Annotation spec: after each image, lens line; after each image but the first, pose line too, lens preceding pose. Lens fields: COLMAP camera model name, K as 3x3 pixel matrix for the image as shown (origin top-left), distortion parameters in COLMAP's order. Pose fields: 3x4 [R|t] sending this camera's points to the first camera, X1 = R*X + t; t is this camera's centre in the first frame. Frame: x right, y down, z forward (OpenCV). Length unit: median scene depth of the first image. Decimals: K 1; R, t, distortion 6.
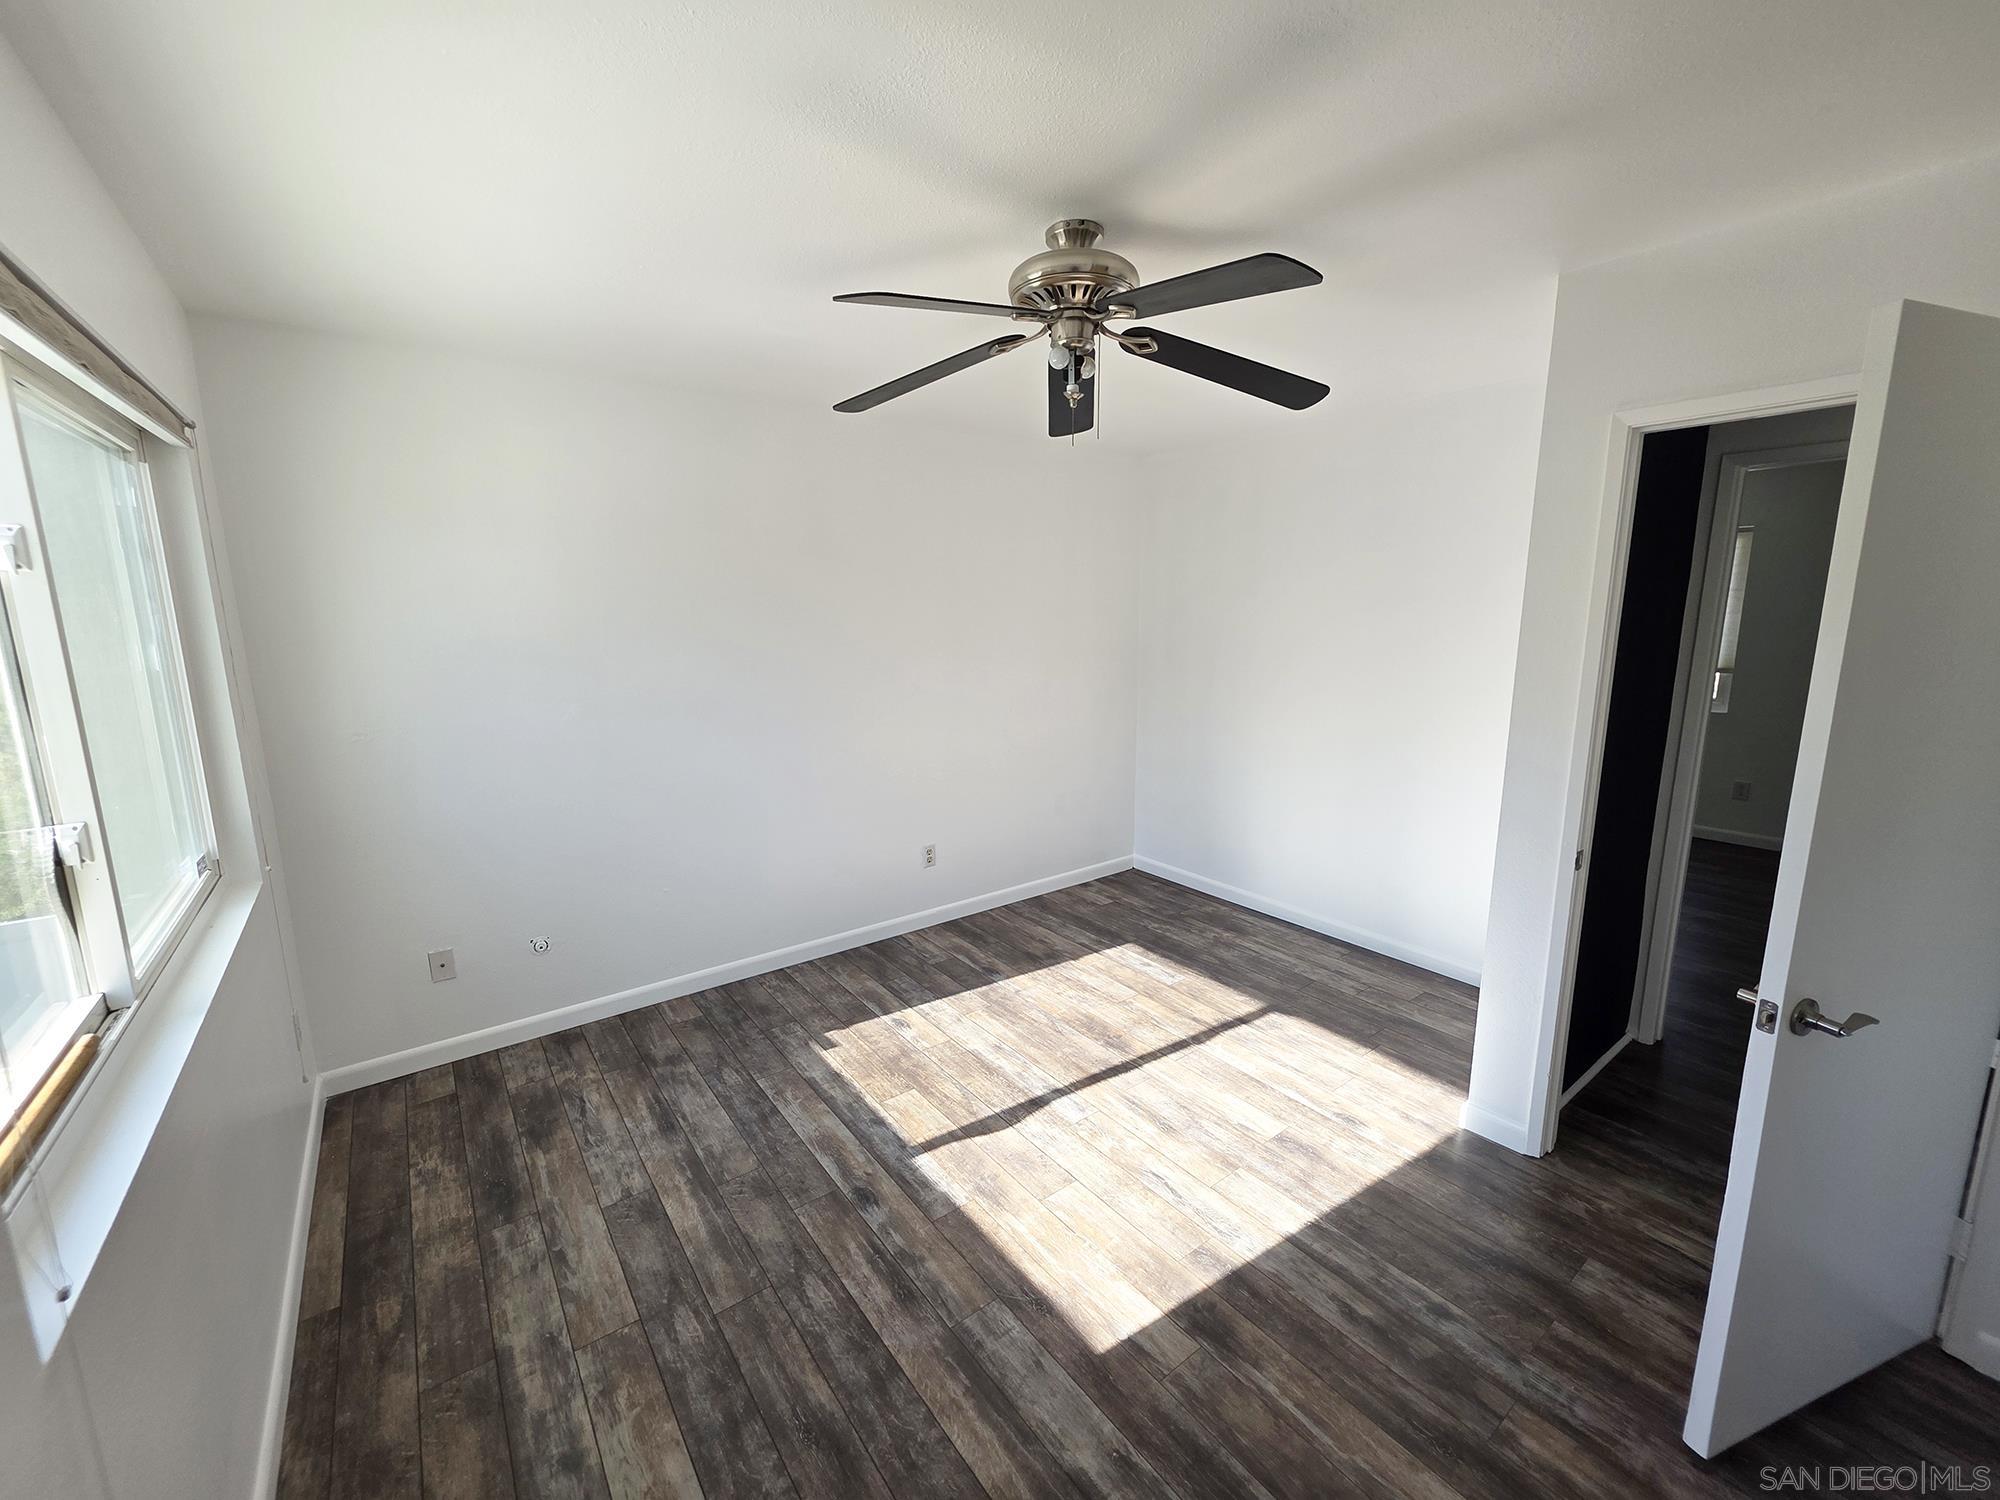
lens RADIAL K [[800.3, 0, 1043.5], [0, 800.3, 754.7], [0, 0, 1]] dist [0.001731, 0.000402]
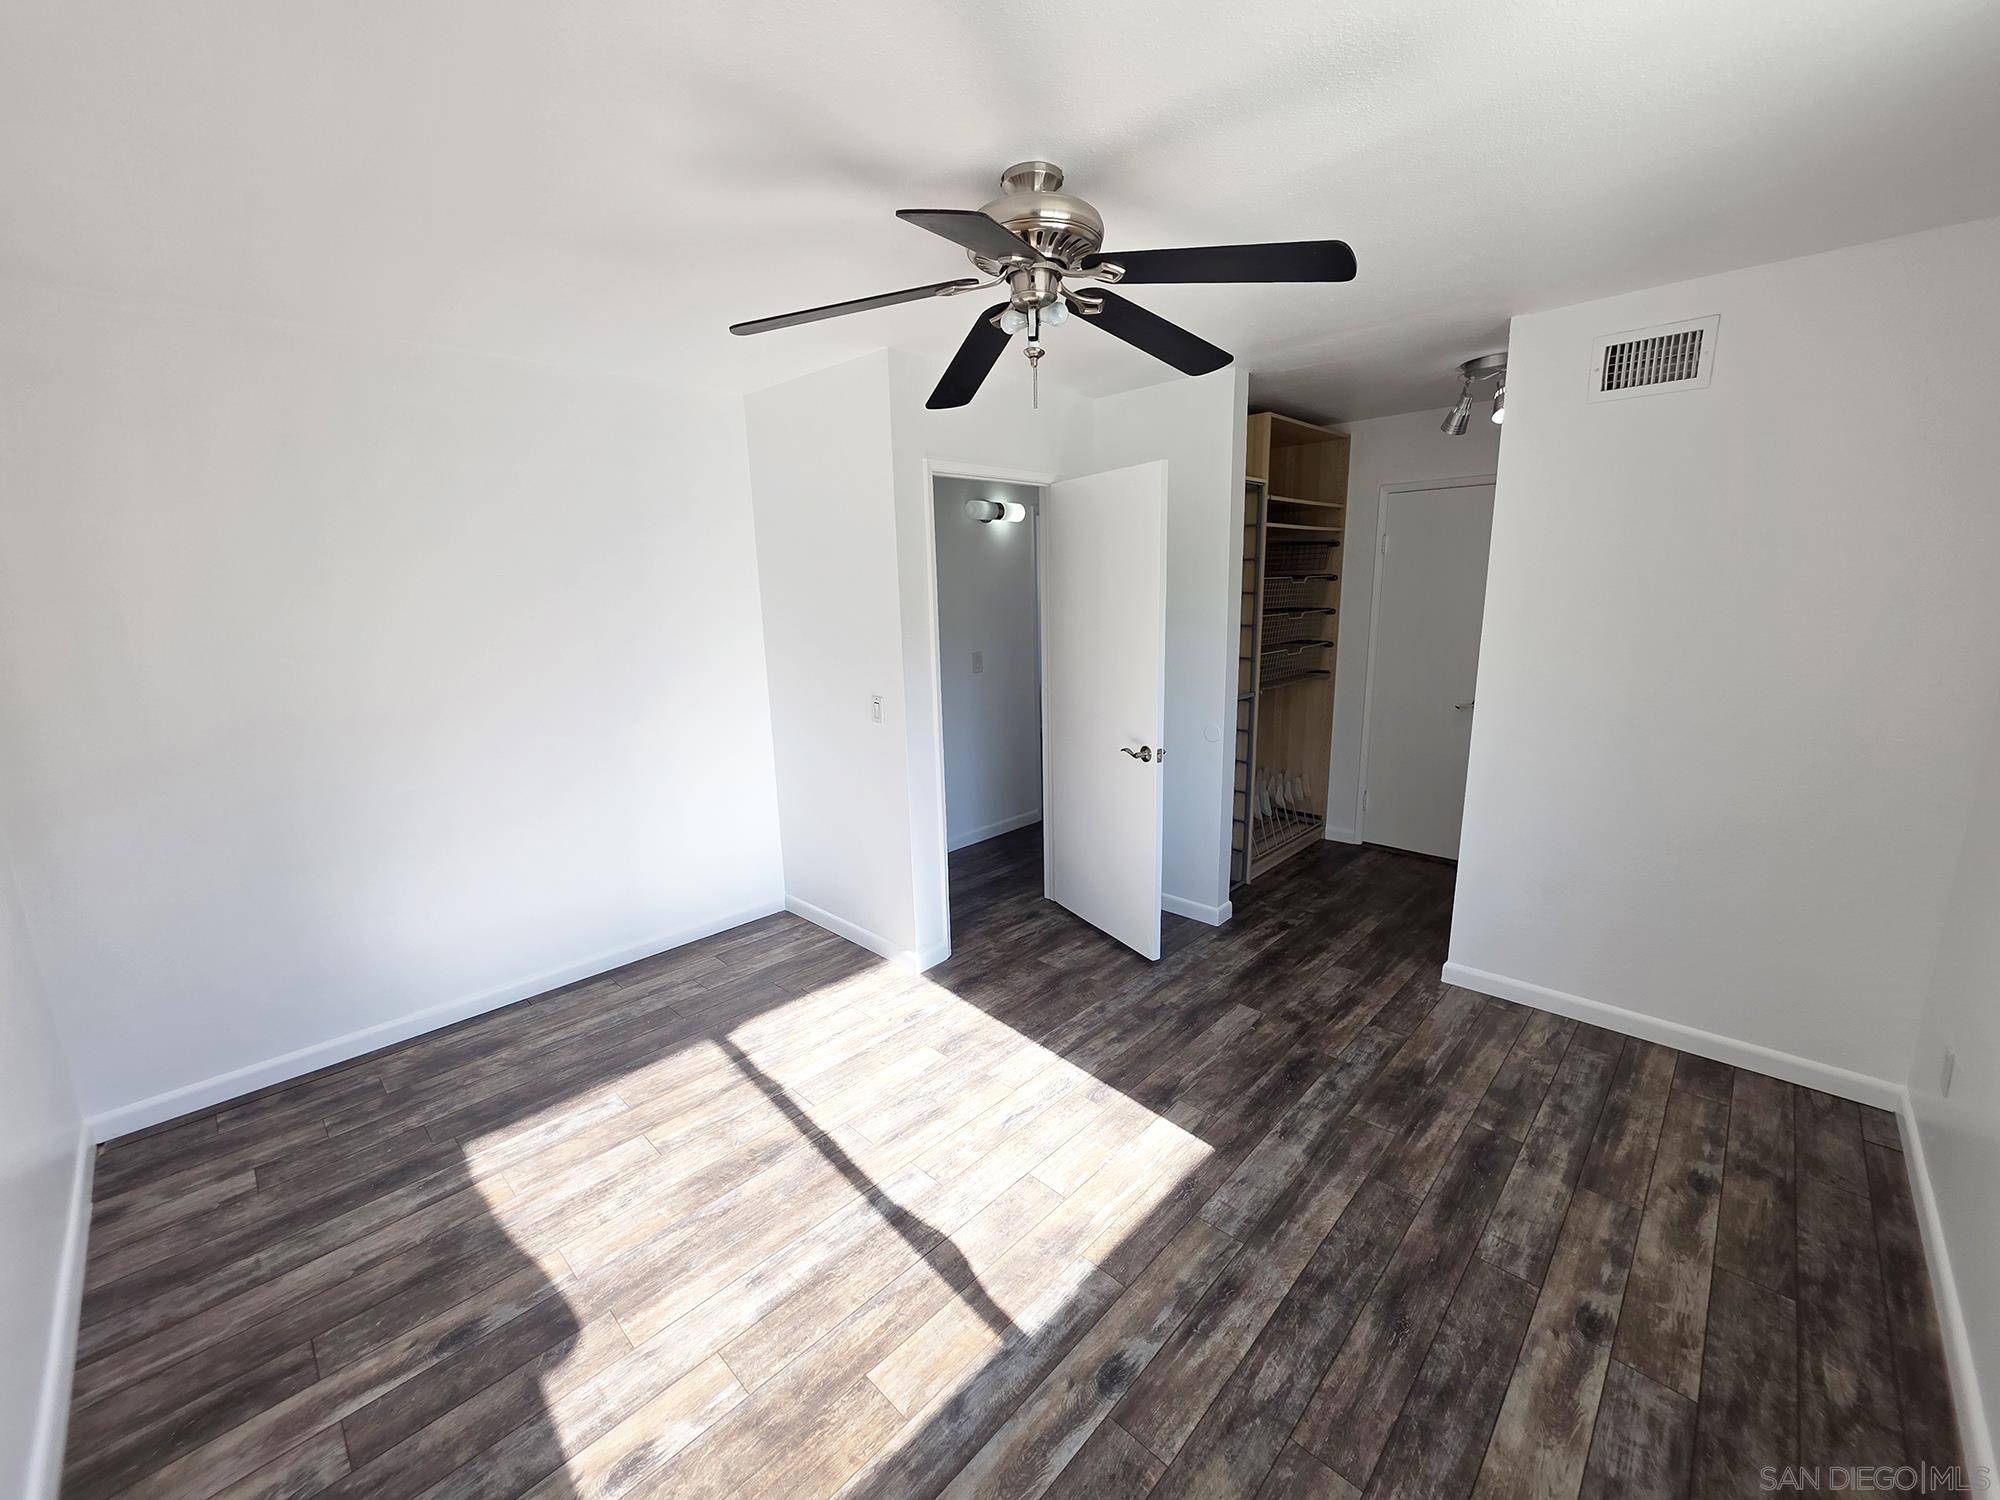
lens RADIAL K [[800.3, 0, 962.3], [0, 800.3, 740.9], [0, 0, 1]] dist [0.001731, 0.000402]
pose [[-0.098594, -0.183304, 0.978100, -0.773486], [0.203862, 0.958322, 0.200147, -0.173572], [-0.974022, 0.219130, -0.057116, 0.982767]]
